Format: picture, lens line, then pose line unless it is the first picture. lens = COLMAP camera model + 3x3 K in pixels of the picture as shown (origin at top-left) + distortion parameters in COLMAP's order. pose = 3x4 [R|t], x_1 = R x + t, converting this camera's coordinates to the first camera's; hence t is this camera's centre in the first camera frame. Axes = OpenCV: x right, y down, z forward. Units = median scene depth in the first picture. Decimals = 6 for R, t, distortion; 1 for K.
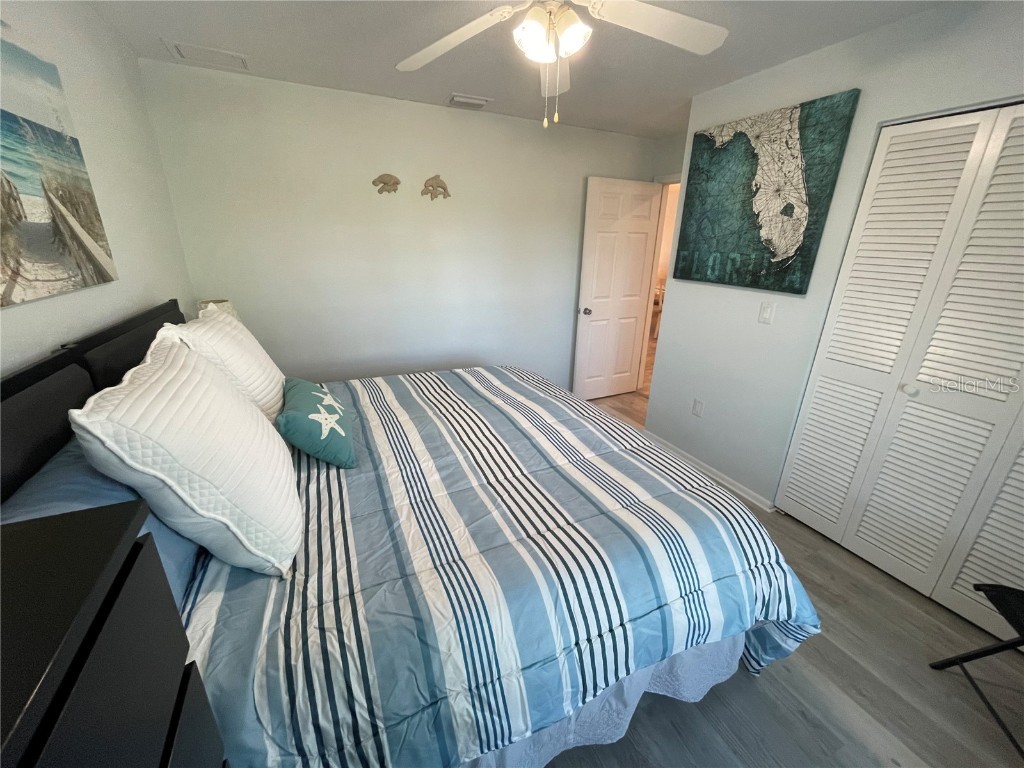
lens RADIAL K [[413.0, 0, 509.8], [0, 413.0, 388.4], [0, 0, 1]] dist [-0.001537, 0.000333]
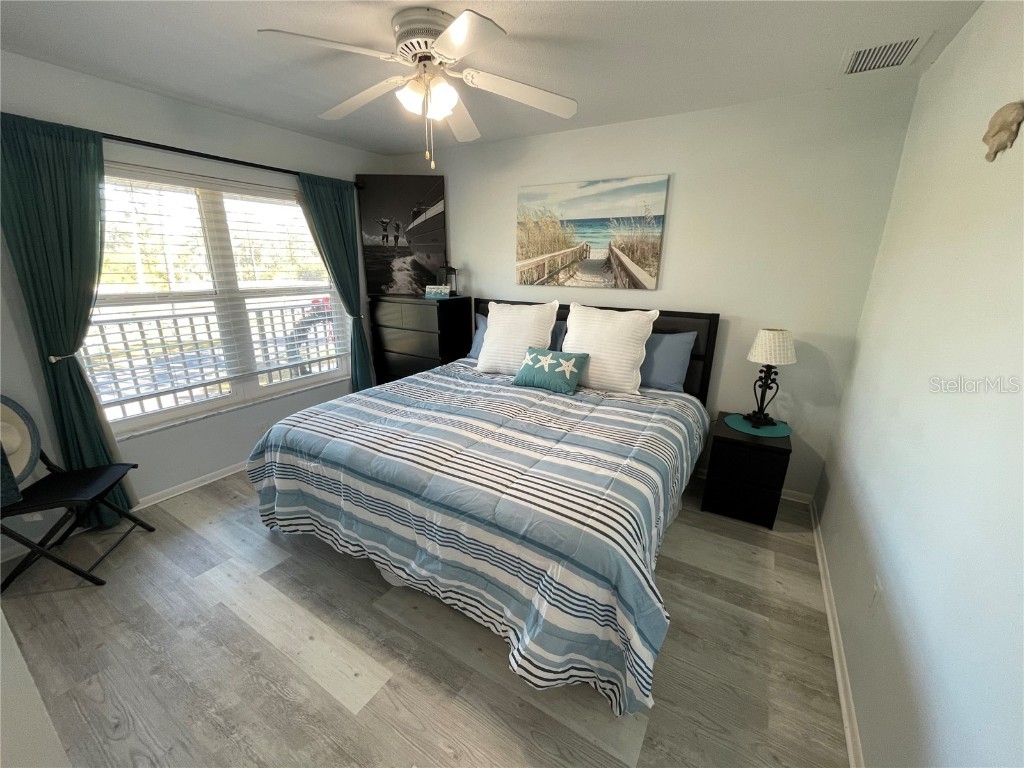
lens RADIAL K [[413.0, 0, 509.8], [0, 413.0, 388.4], [0, 0, 1]] dist [-0.001537, 0.000333]
pose [[-0.831749, 0.135095, -0.538464, 0.691860], [-0.212167, 0.818955, 0.533196, -0.864219], [0.513009, 0.557730, -0.652502, 2.462290]]
